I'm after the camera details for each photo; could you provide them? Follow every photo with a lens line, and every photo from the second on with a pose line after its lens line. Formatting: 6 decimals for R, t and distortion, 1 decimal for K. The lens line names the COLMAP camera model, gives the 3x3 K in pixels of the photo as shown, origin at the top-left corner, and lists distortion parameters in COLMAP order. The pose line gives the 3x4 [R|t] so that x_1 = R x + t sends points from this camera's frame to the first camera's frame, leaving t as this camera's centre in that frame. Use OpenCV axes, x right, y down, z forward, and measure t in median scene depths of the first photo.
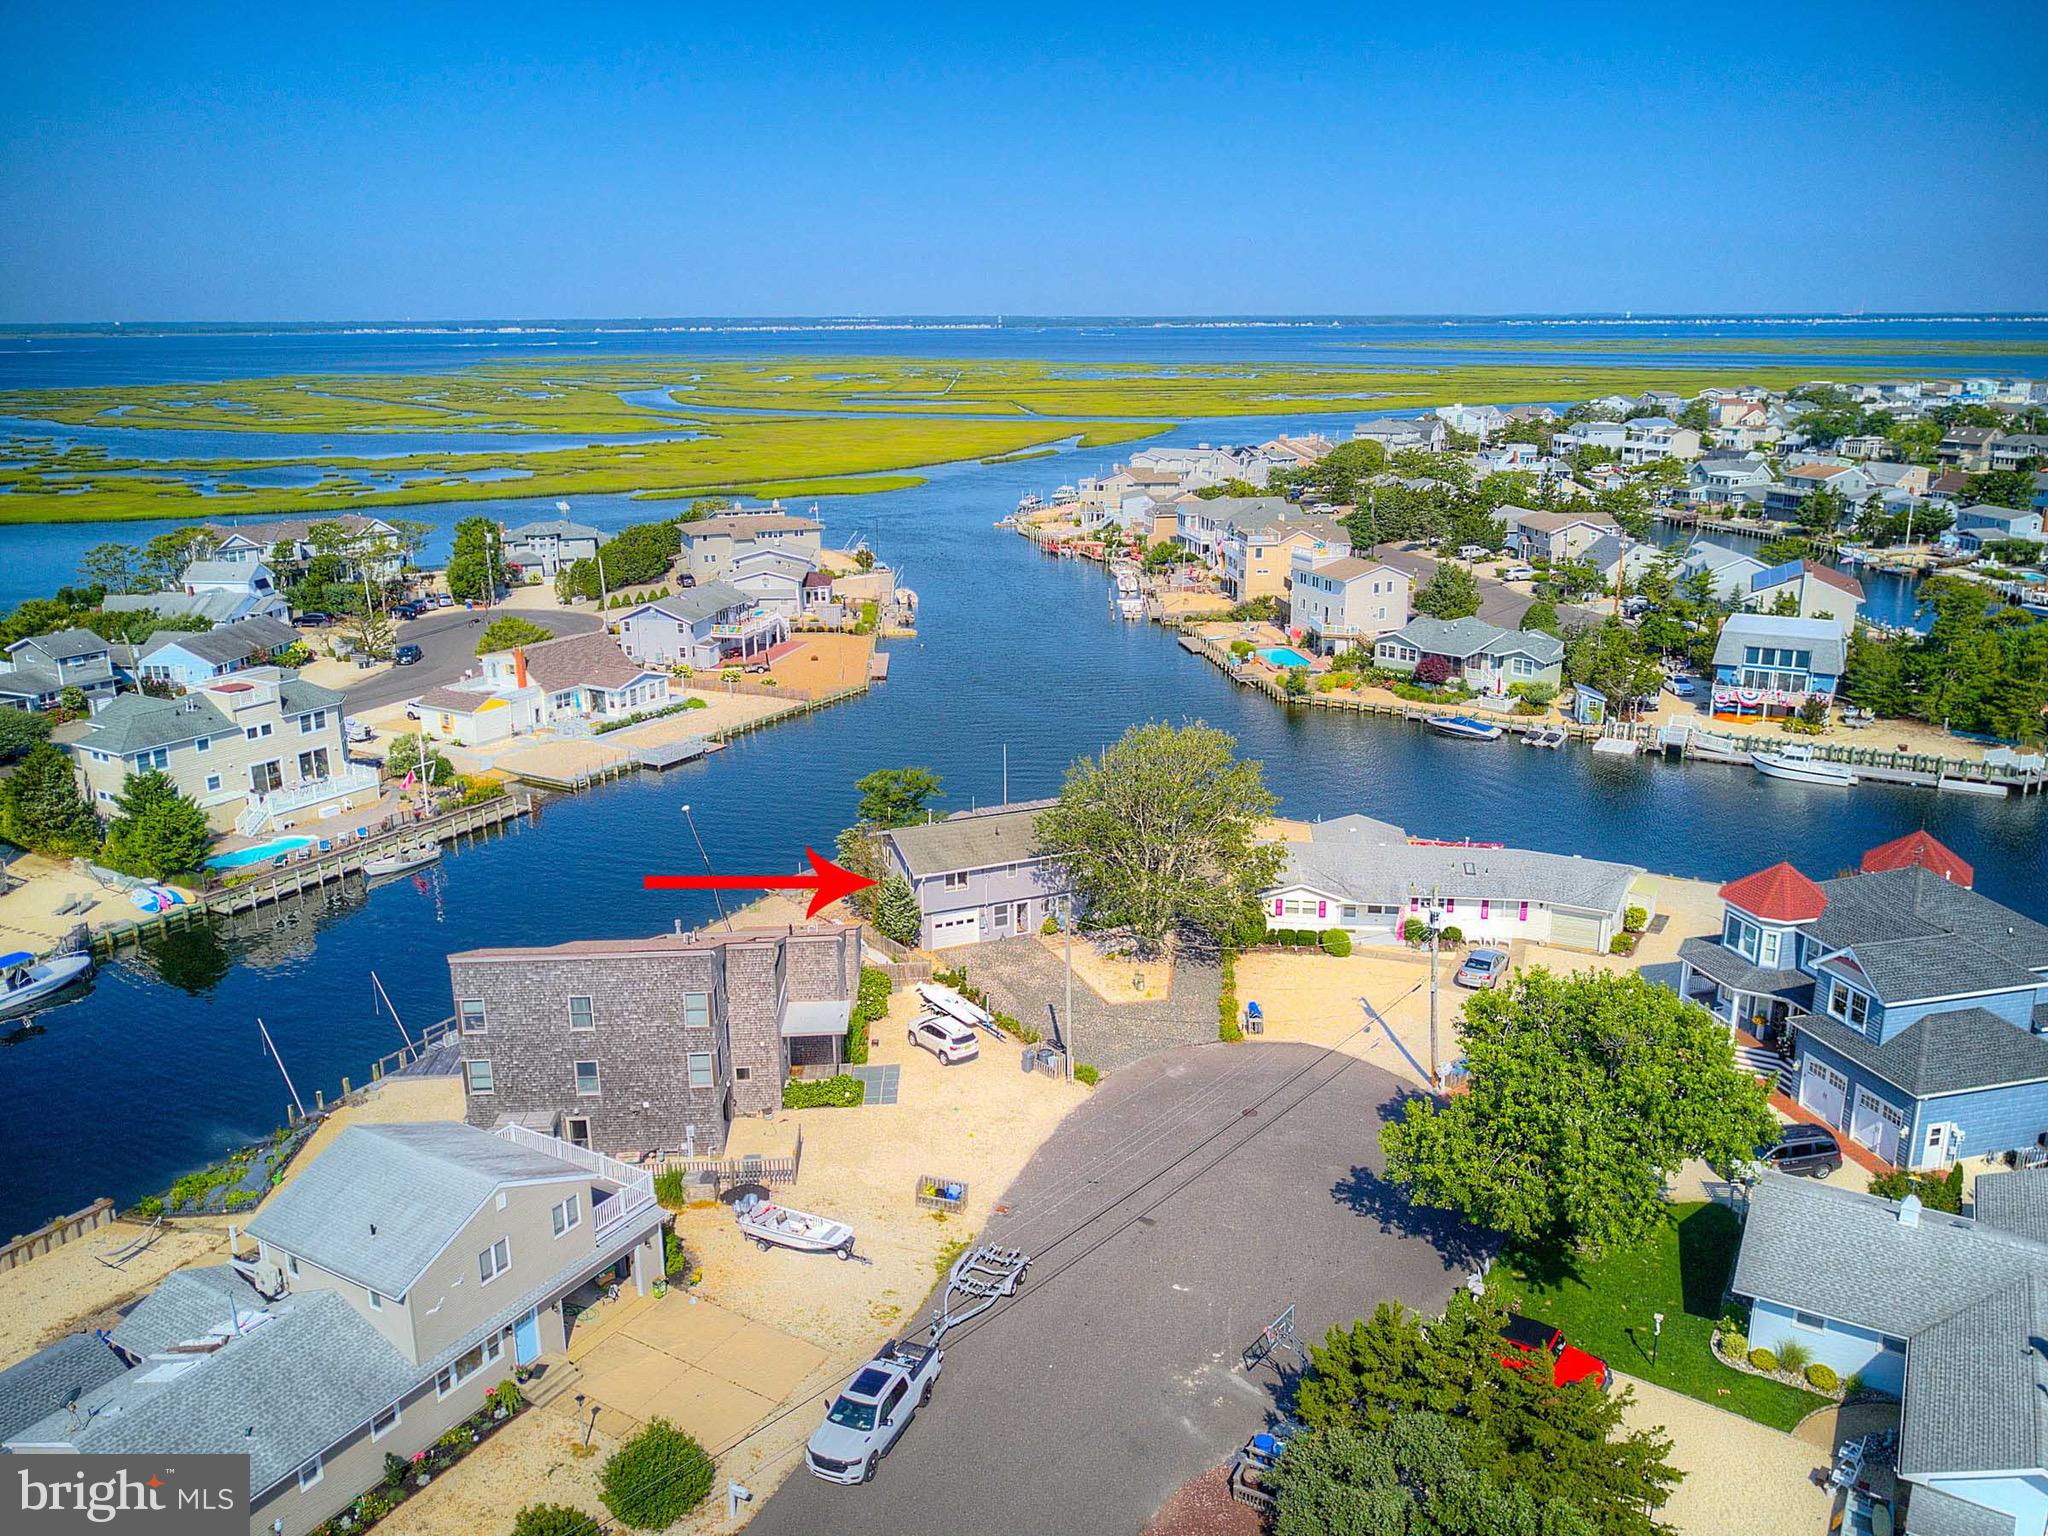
lens RADIAL K [[1556.0, 0, 1030.4], [0, 1556.0, 766.5], [0, 0, 1]] dist [0.002360, -0.001053]
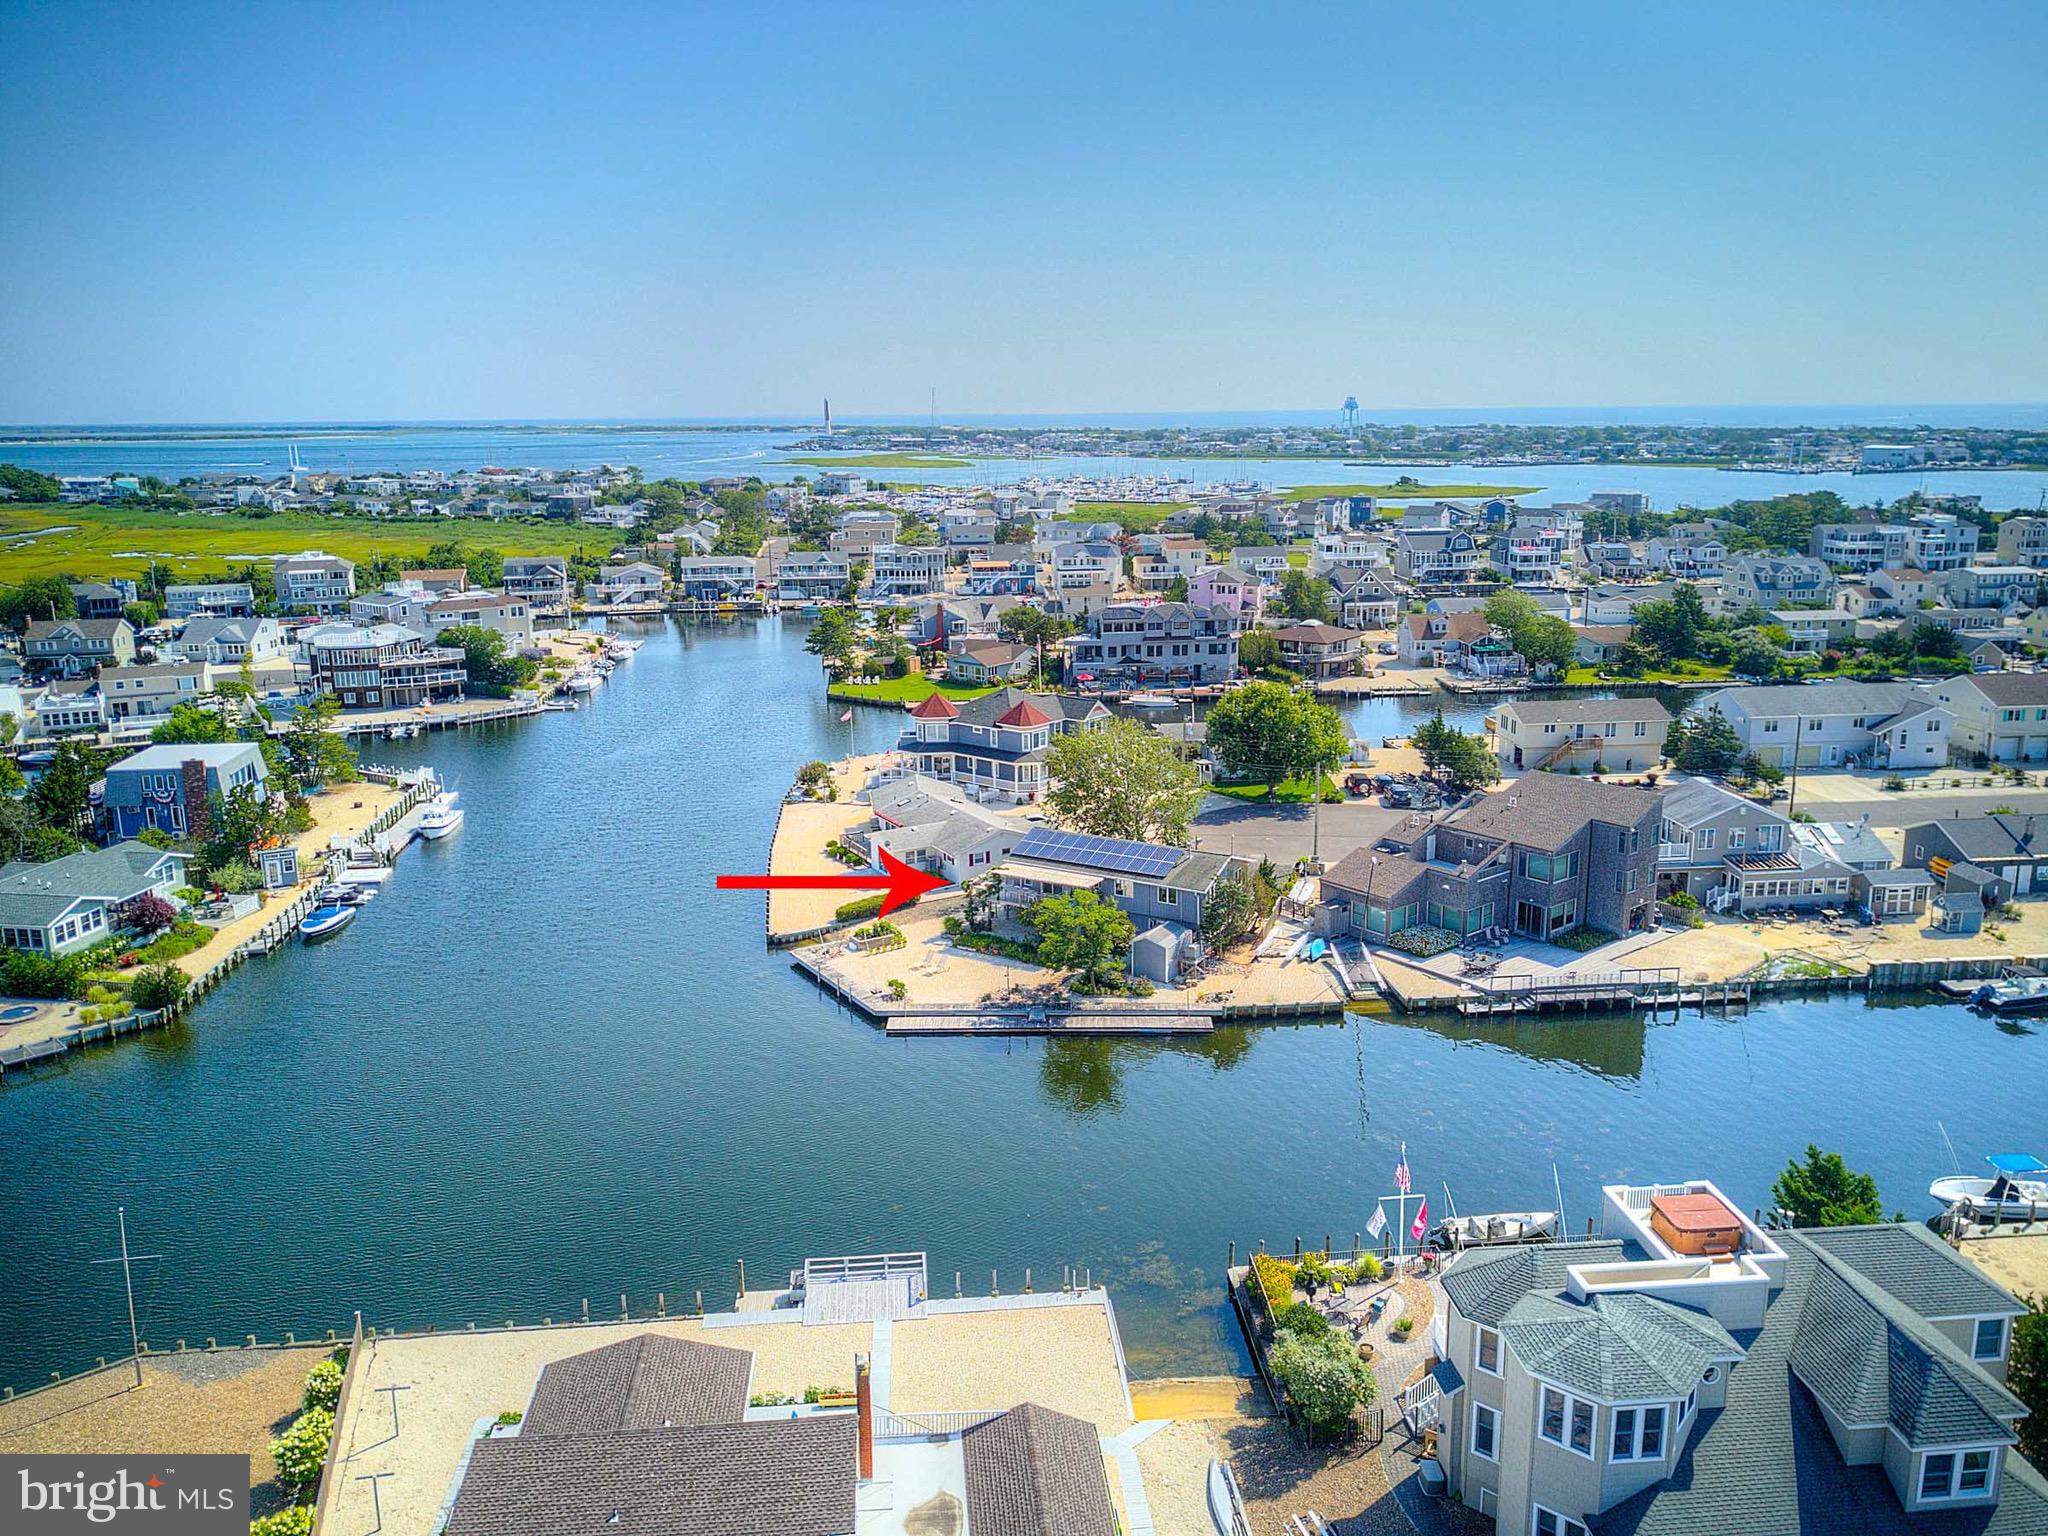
lens RADIAL K [[1549.5, 0, 1037.8], [0, 1549.5, 778.2], [0, 0, 1]] dist [0.068546, -0.142071]
pose [[-0.586203, -0.172887, 0.791503, -0.742874], [0.237699, 0.897268, 0.372034, -0.389005], [-0.774510, 0.406227, -0.484886, 1.322647]]
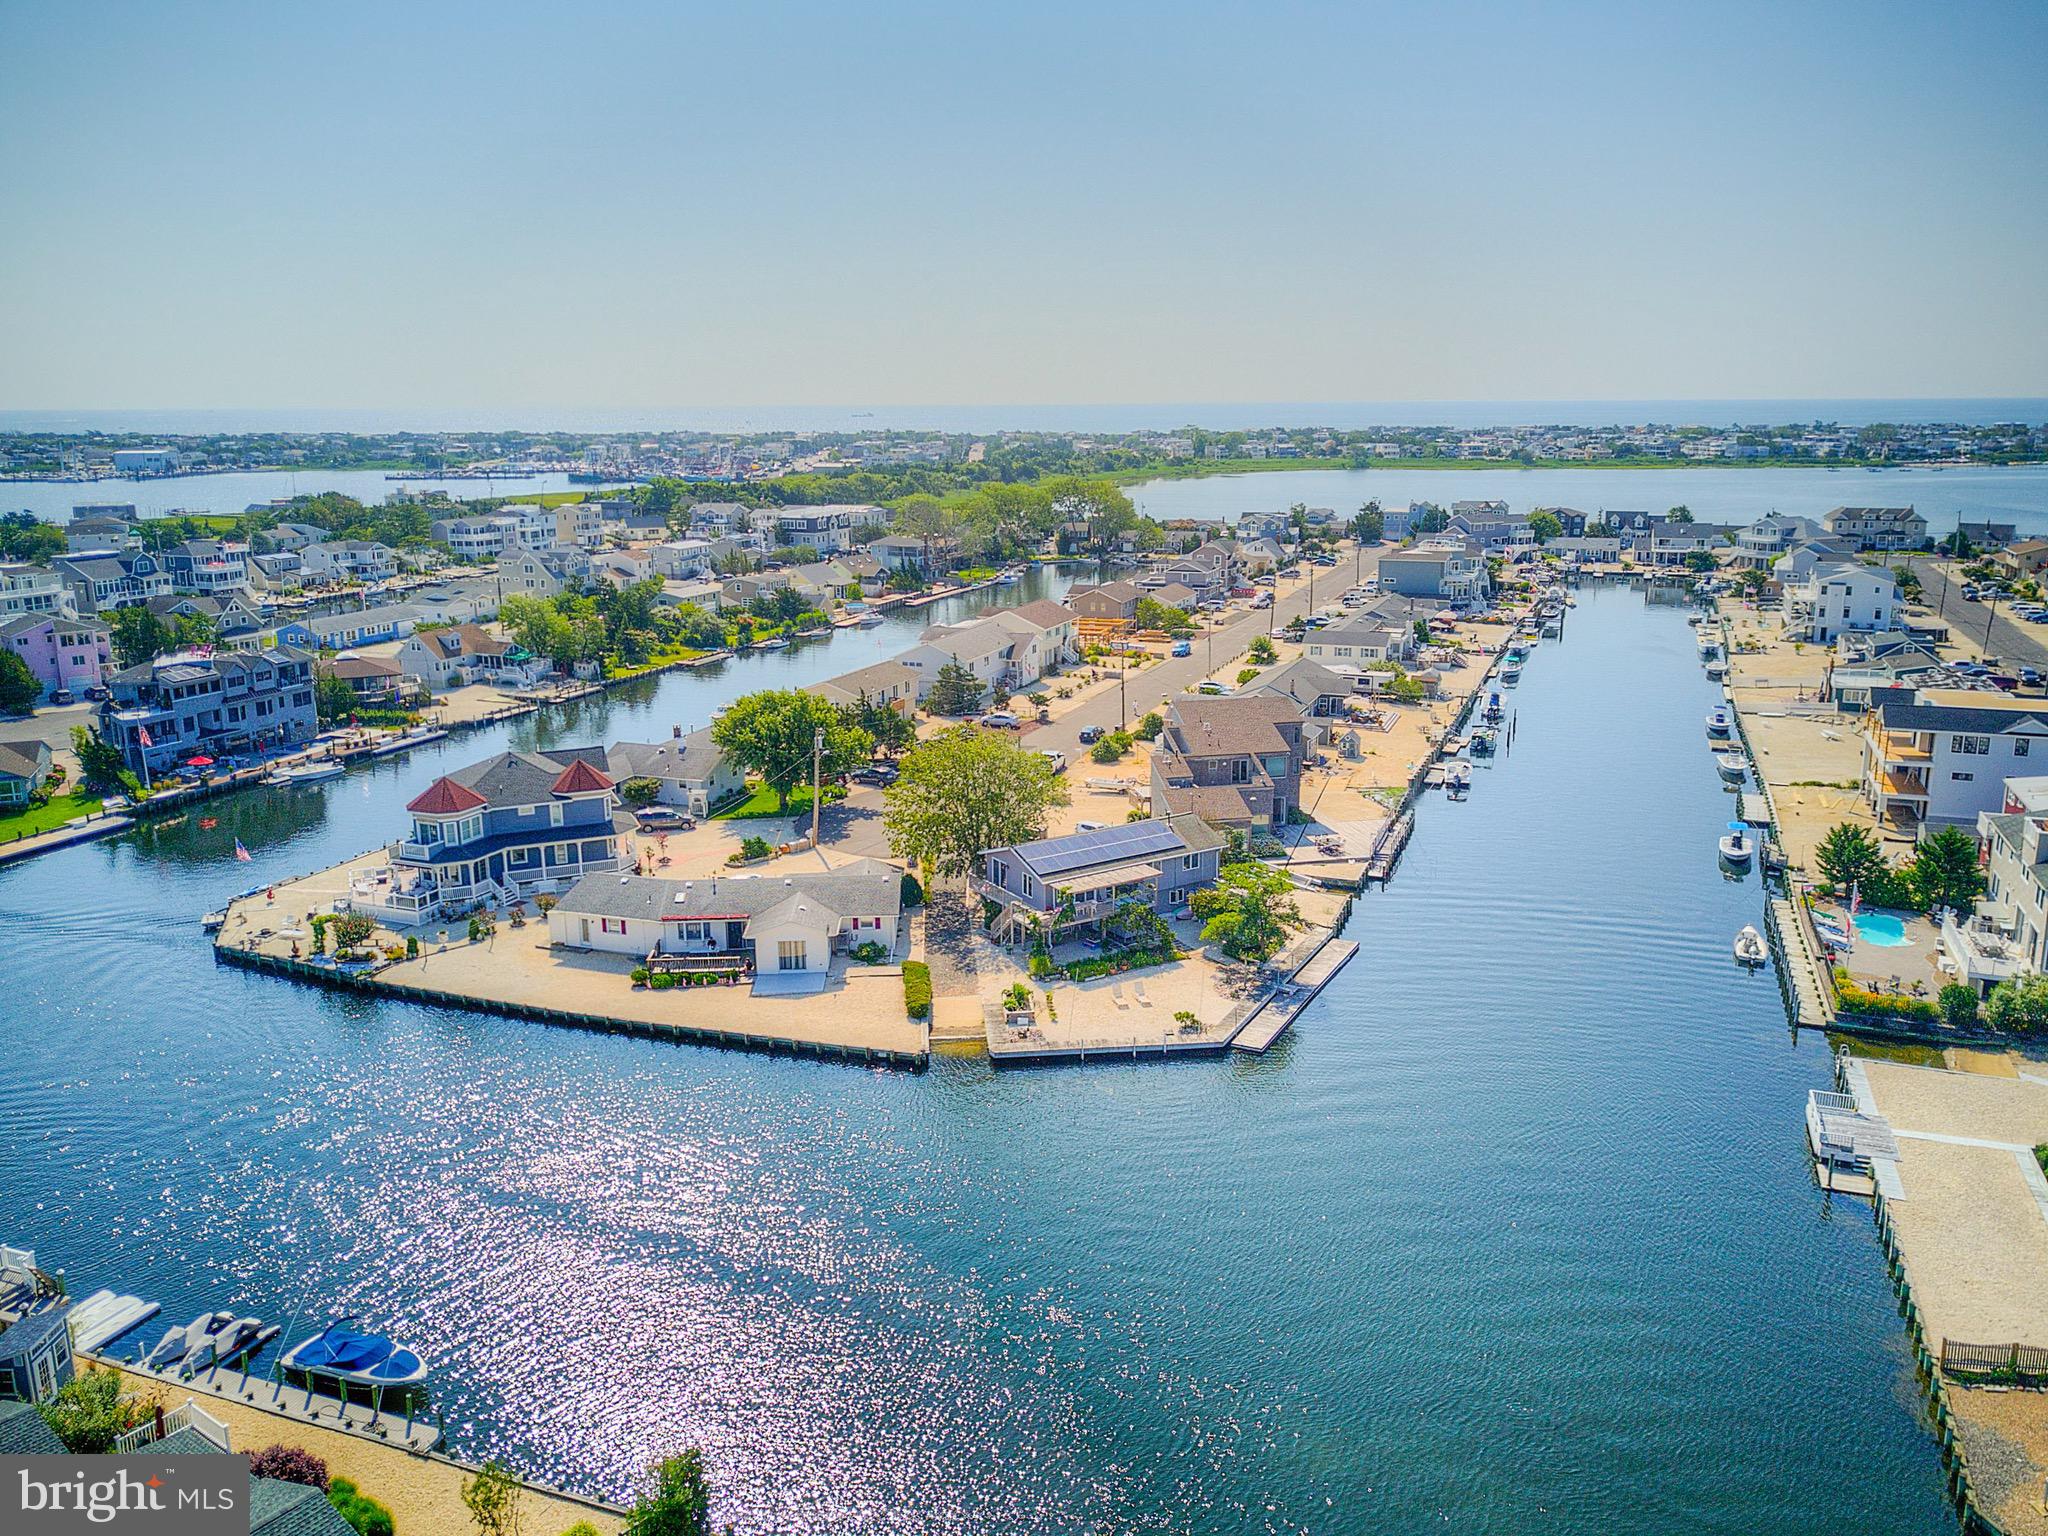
lens RADIAL K [[1555.2, 0, 1041.1], [0, 1555.2, 763.7], [0, 0, 1]] dist [0.039809, -0.079236]
pose [[-0.985389, 0.050742, -0.162583, 0.186794], [-0.034641, 0.874924, 0.483020, -0.477908], [0.166757, 0.481595, -0.860383, 1.627388]]
